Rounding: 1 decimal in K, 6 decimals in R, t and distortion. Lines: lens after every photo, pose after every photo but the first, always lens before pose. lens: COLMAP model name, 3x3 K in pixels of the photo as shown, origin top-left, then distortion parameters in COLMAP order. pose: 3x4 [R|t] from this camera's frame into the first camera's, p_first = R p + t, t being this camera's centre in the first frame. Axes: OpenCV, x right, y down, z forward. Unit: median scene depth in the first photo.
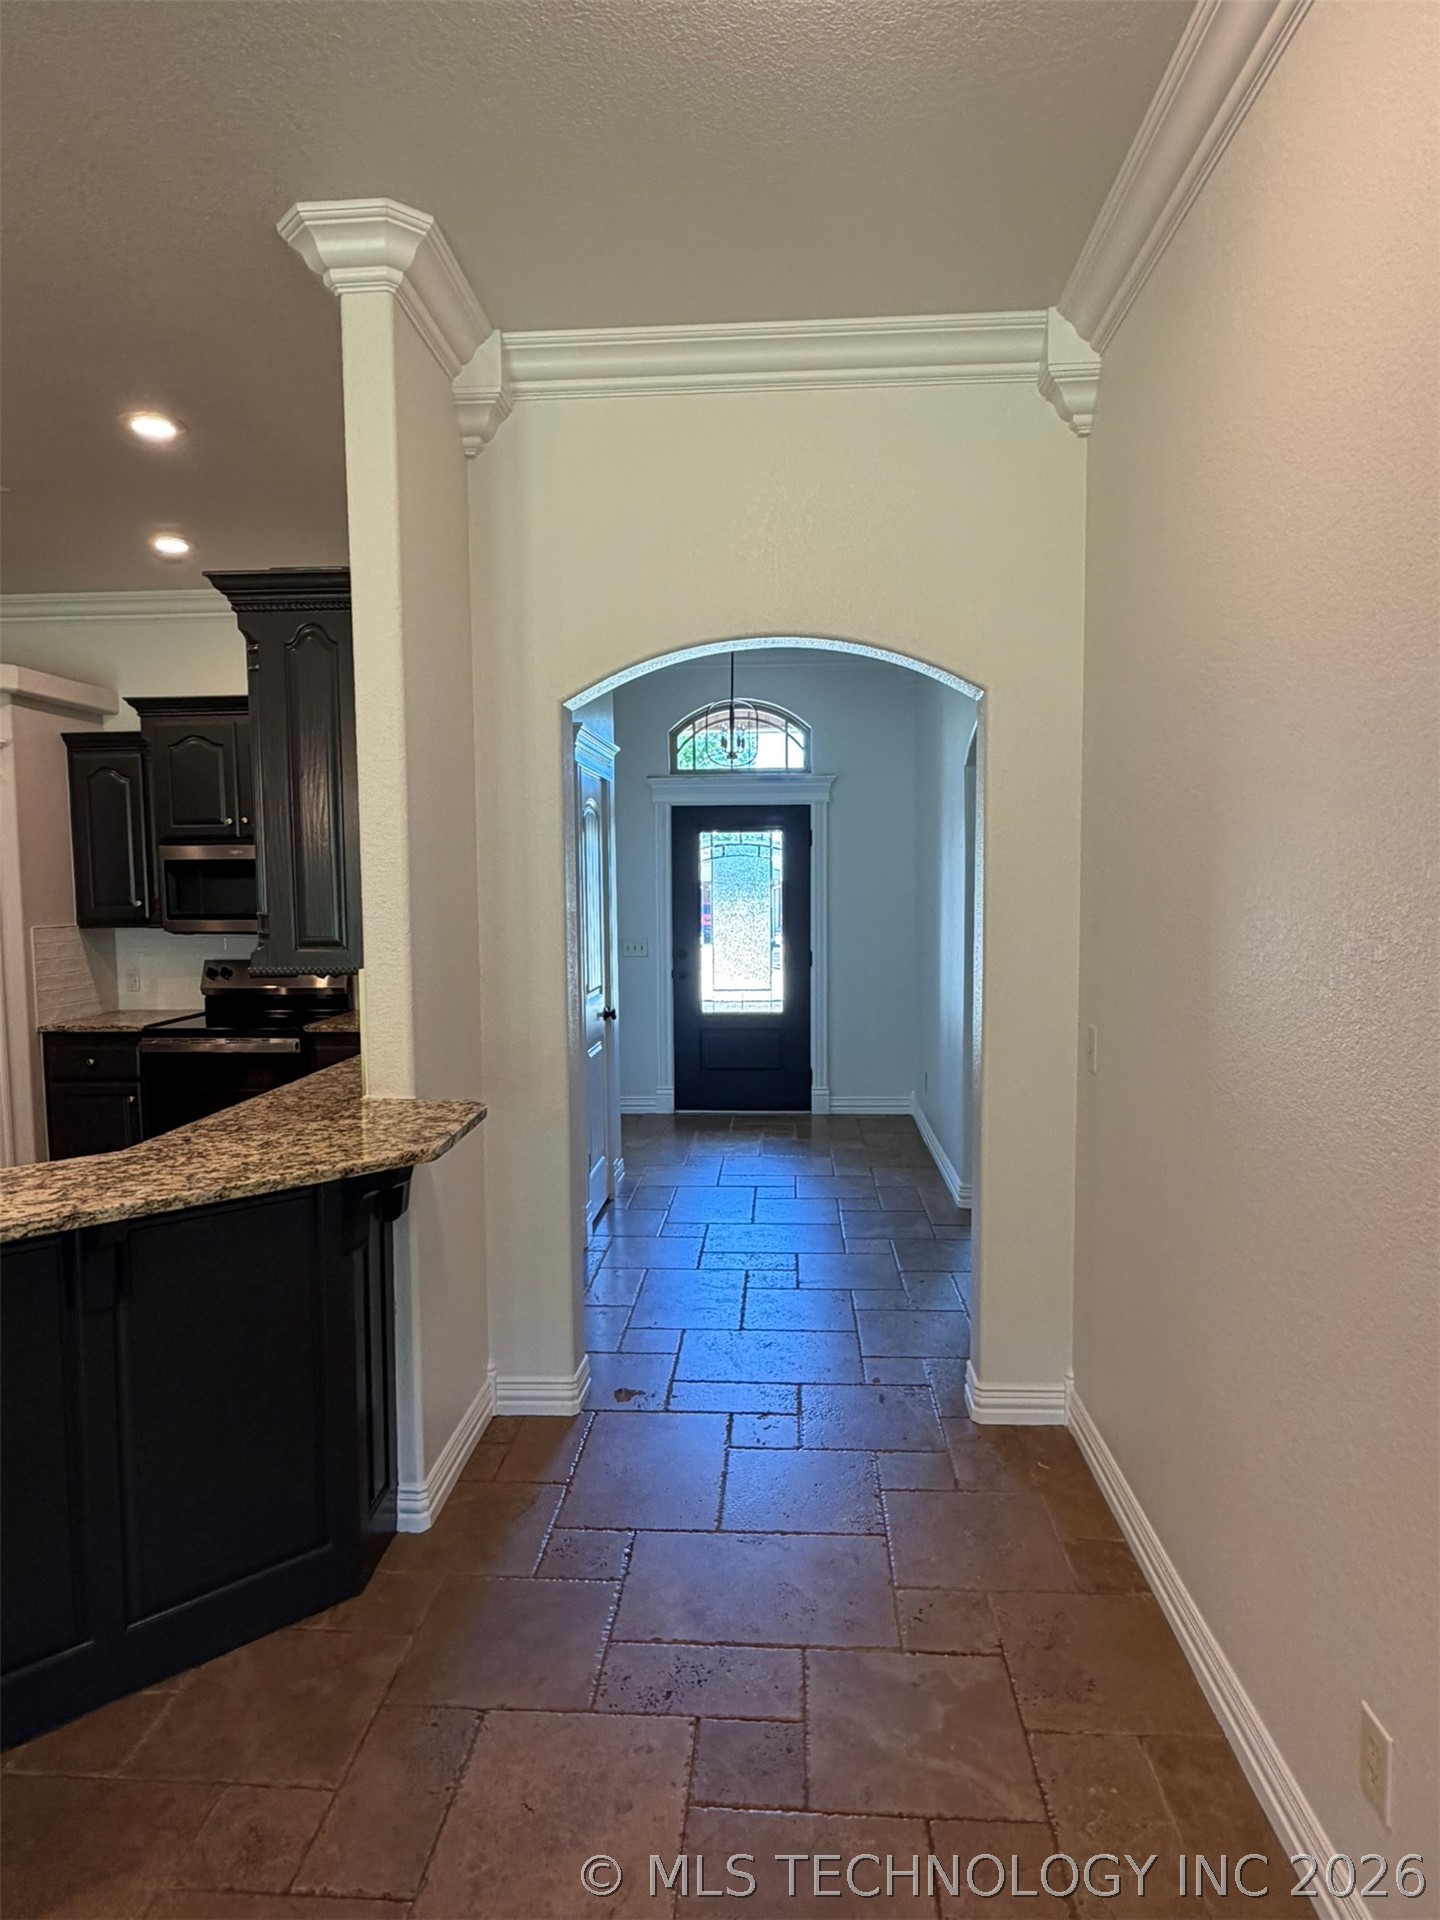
lens RADIAL K [[1134.6, 0, 716.0], [0, 1134.6, 965.9], [0, 0, 1]] dist [0.001618, -0.002009]
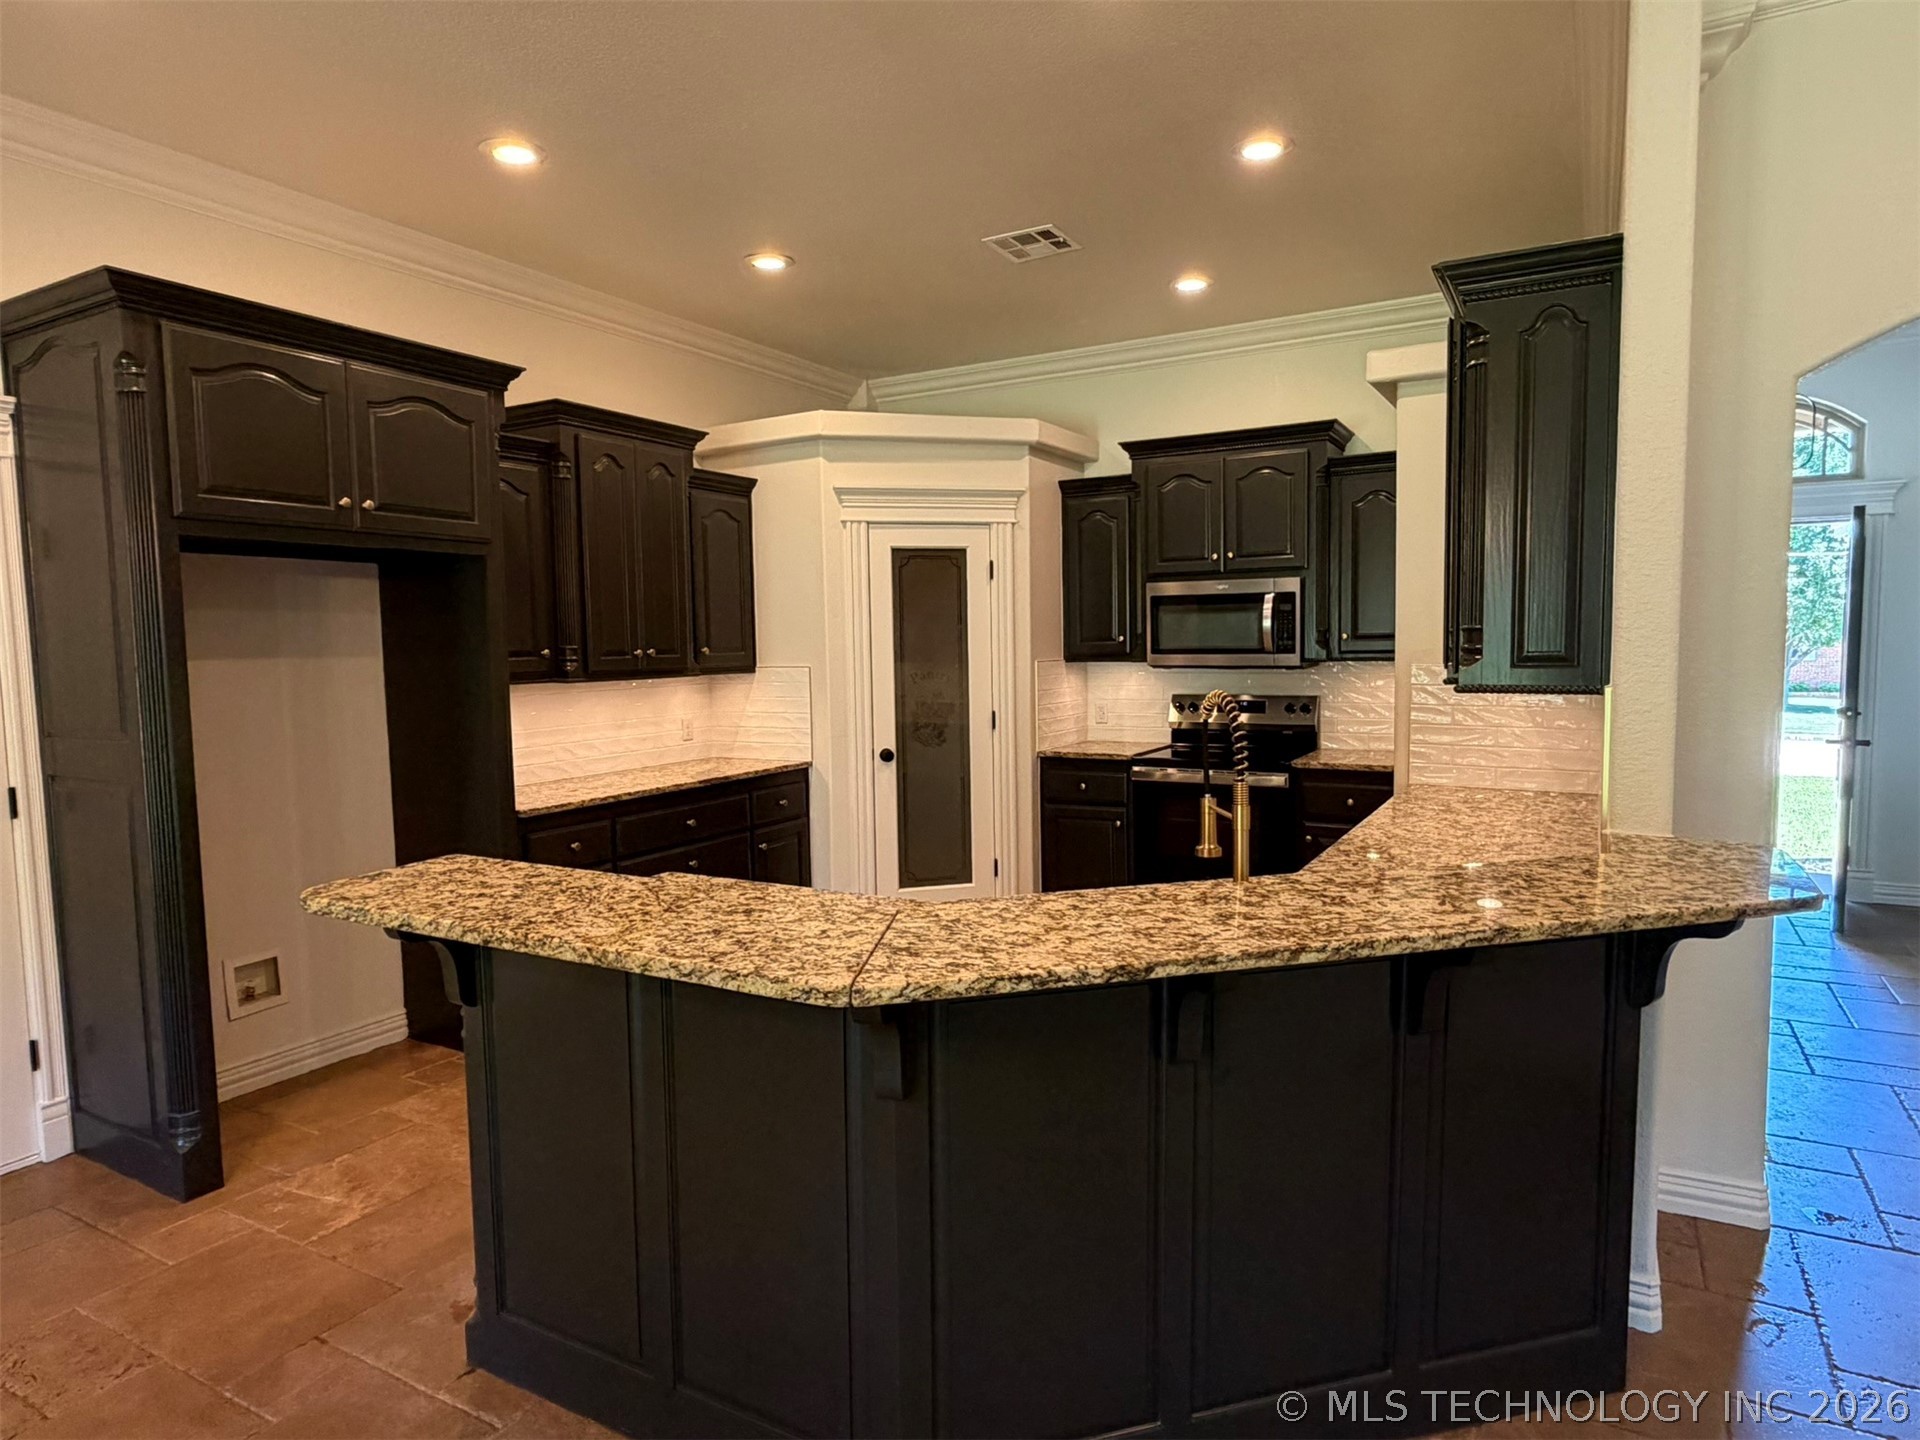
lens RADIAL K [[1134.6, 0, 957.9], [0, 1134.6, 726.9], [0, 0, 1]] dist [0.001618, -0.002009]
pose [[0.896525, 0.030051, -0.441973, -0.185496], [-0.026901, 0.999548, 0.013396, 0.017725], [0.442176, -0.000121, 0.896928, -0.010392]]
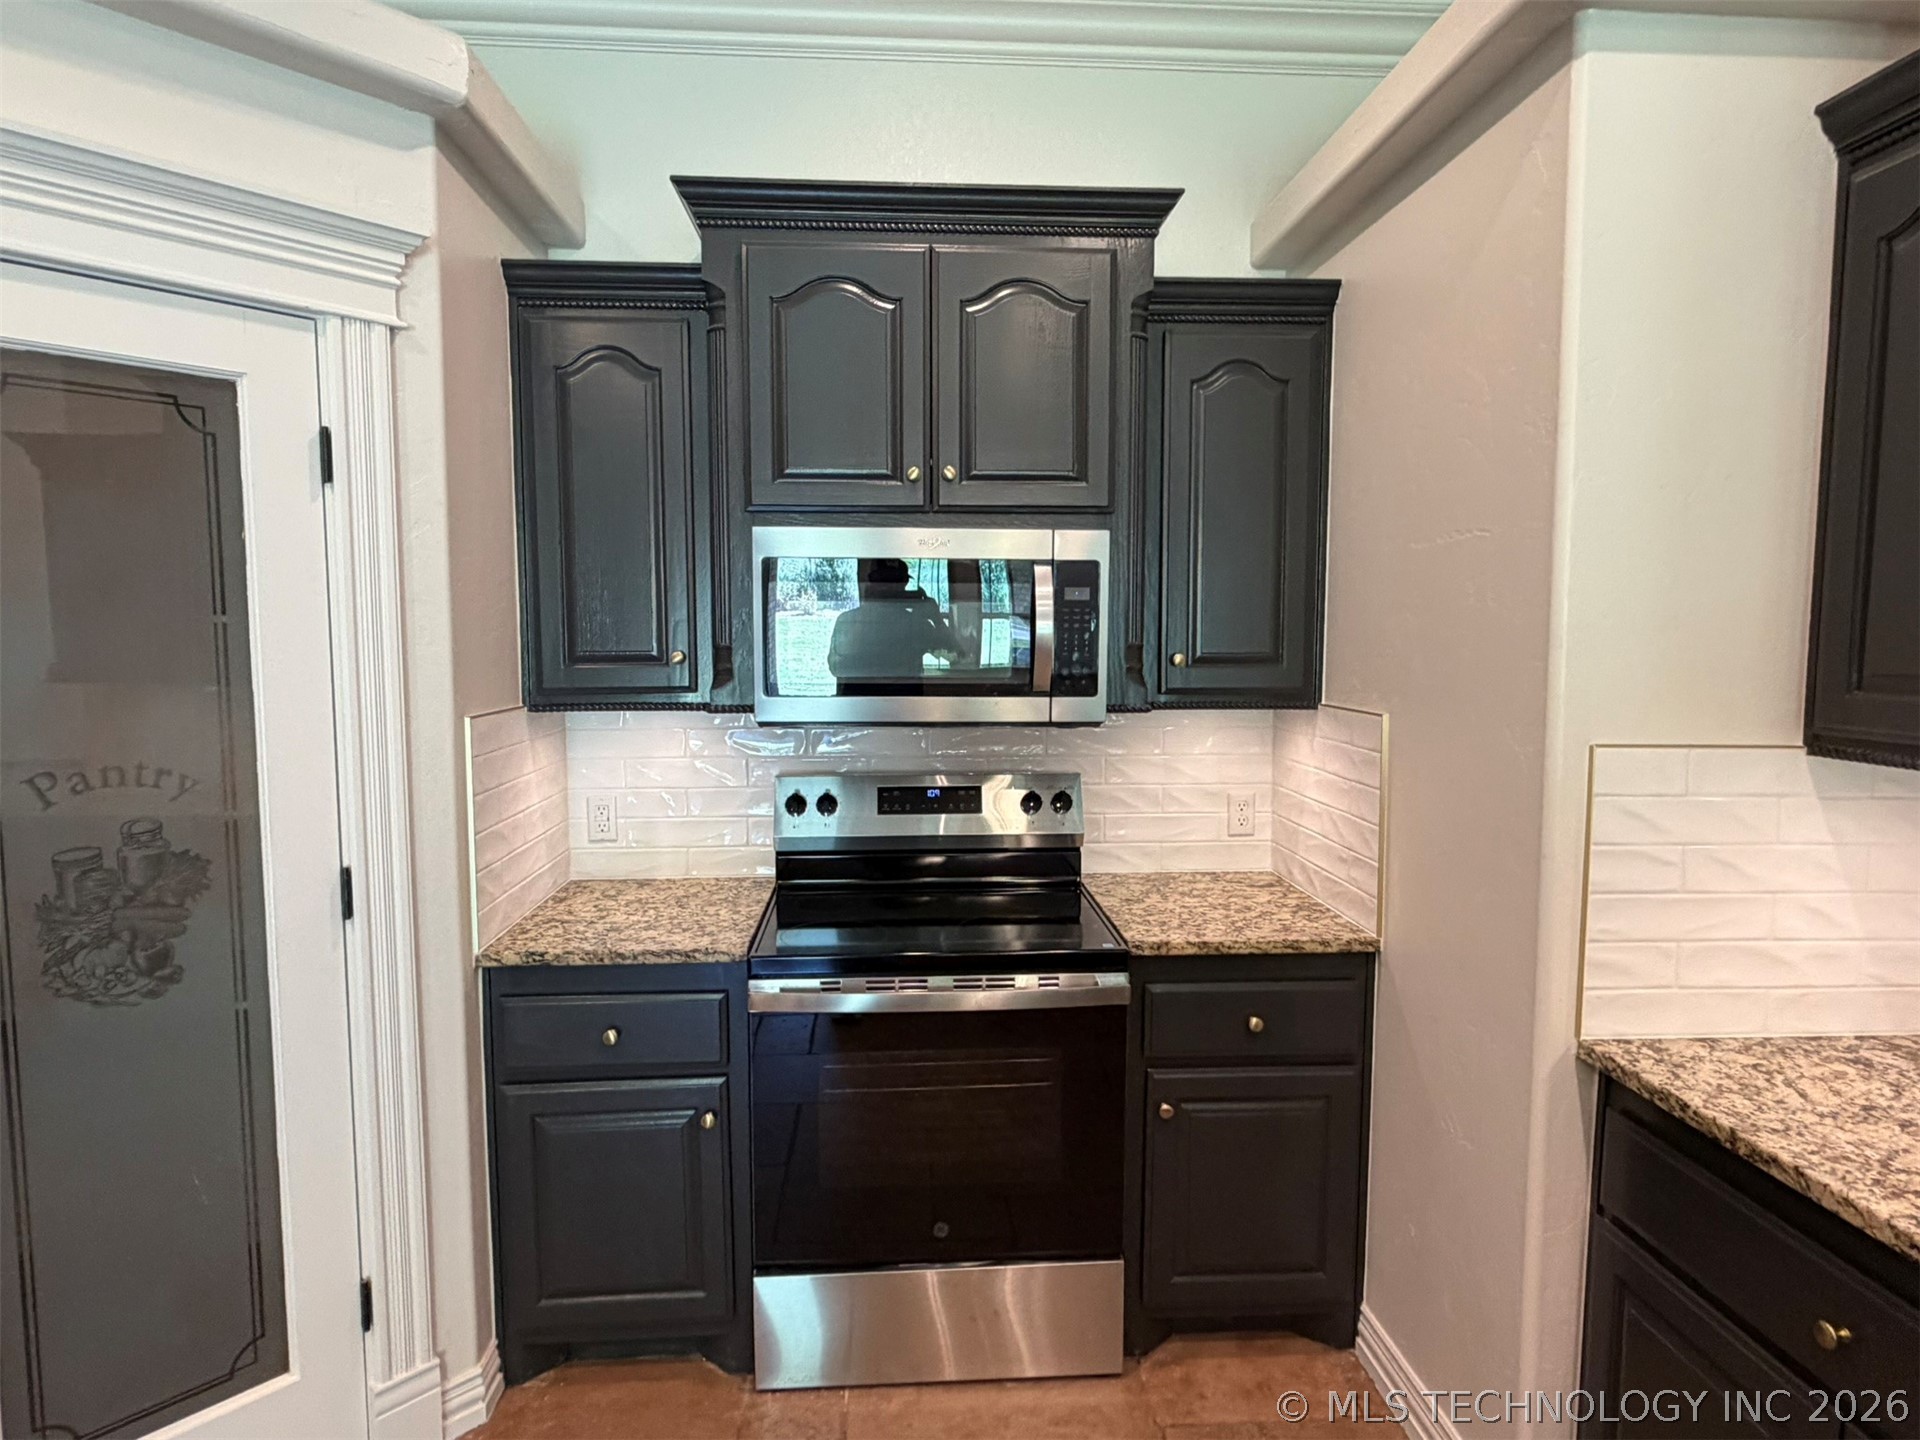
lens RADIAL K [[1134.6, 0, 968.0], [0, 1134.6, 724.7], [0, 0, 1]] dist [0.001618, -0.002009]
pose [[0.991421, 0.000347, 0.130704, -0.474802], [-0.001135, 0.999982, 0.005960, -0.032415], [-0.130699, -0.006057, 0.991404, 0.568811]]
